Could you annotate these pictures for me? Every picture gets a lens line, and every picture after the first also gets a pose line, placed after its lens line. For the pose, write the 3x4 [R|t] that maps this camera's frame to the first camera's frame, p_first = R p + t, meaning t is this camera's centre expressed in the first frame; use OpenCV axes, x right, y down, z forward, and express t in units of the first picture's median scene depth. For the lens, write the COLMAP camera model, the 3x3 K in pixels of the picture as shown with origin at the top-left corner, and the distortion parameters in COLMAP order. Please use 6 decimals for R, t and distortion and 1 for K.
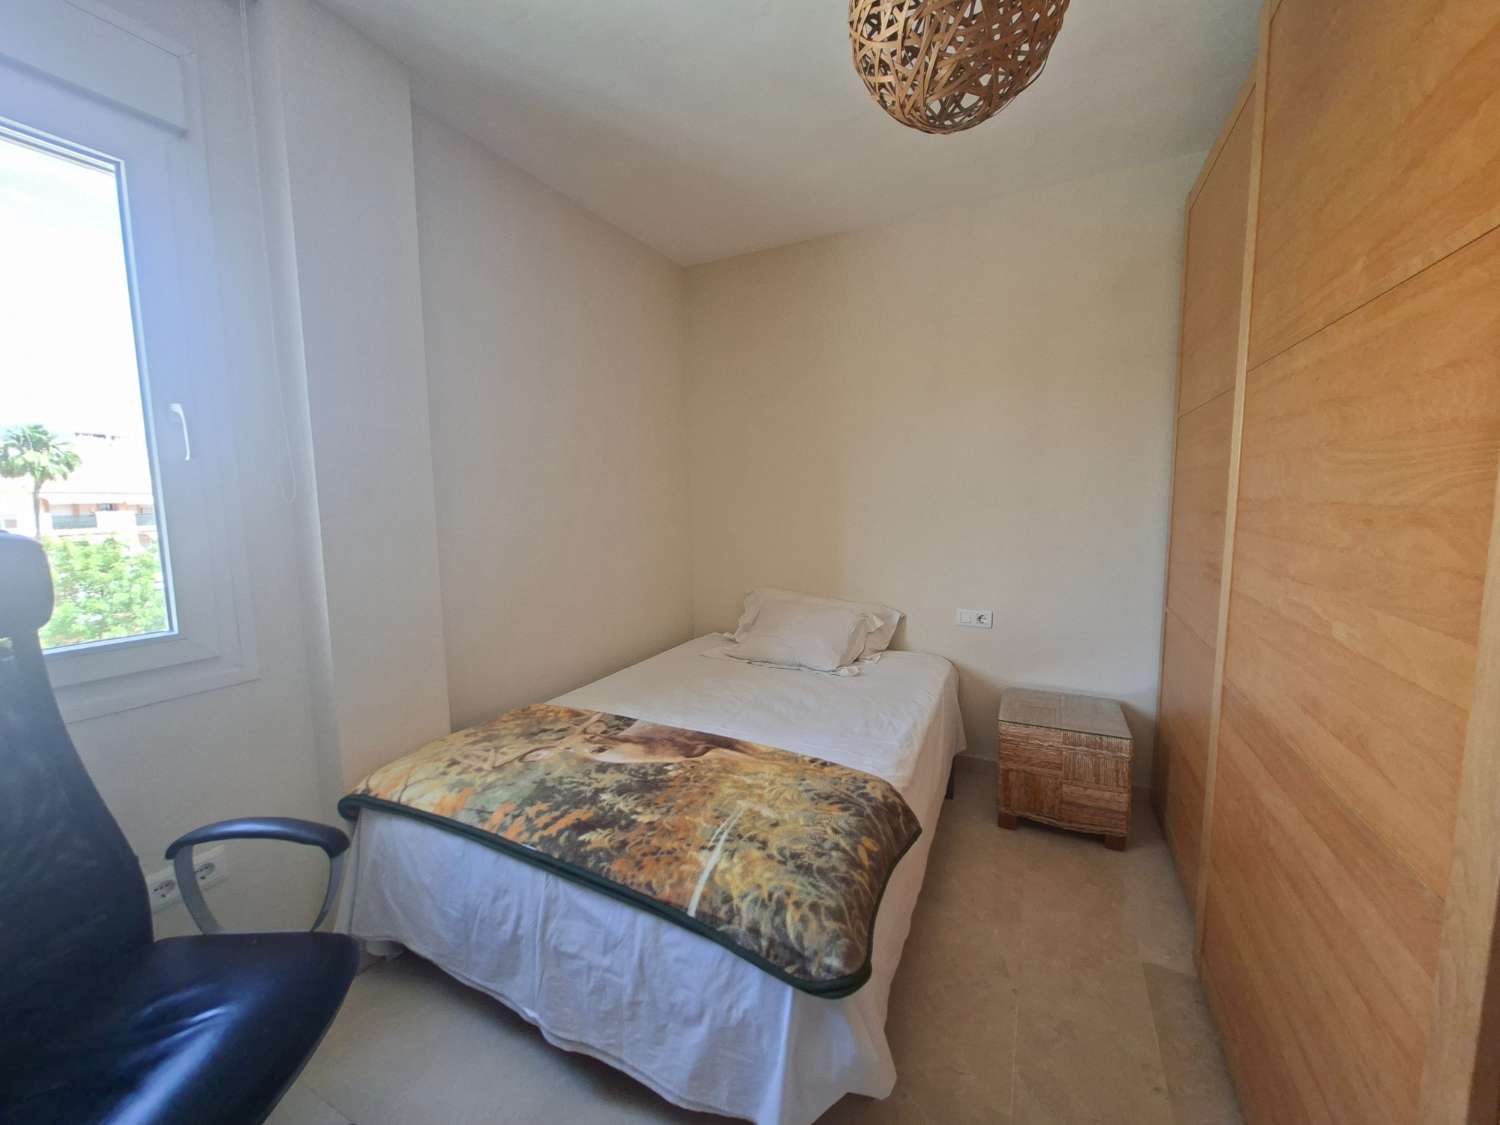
lens RADIAL K [[593.5, 0, 748.7], [0, 593.5, 565.0], [0, 0, 1]] dist [-0.005797, 0.000543]
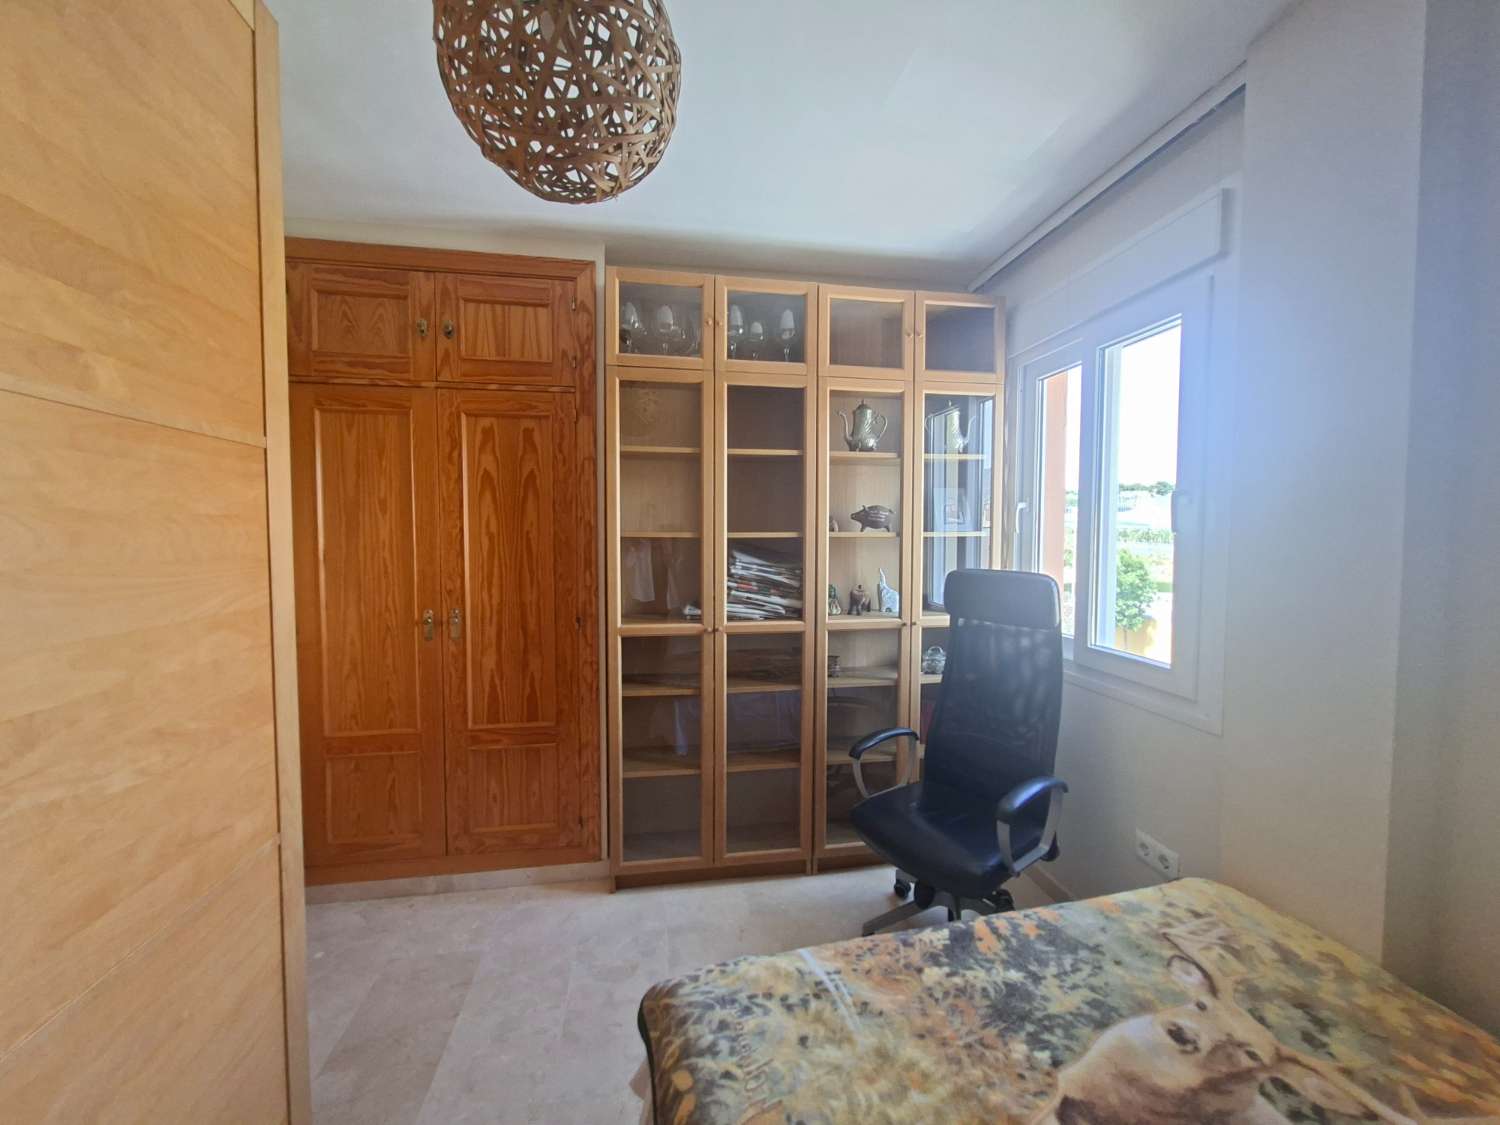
lens RADIAL K [[593.5, 0, 749.3], [0, 593.5, 559.7], [0, 0, 1]] dist [-0.005797, 0.000543]
pose [[-0.811973, 0.040726, -0.582273, 0.448426], [-0.052520, 0.988419, 0.142372, -0.223319], [0.581328, 0.146183, -0.800430, 1.310037]]
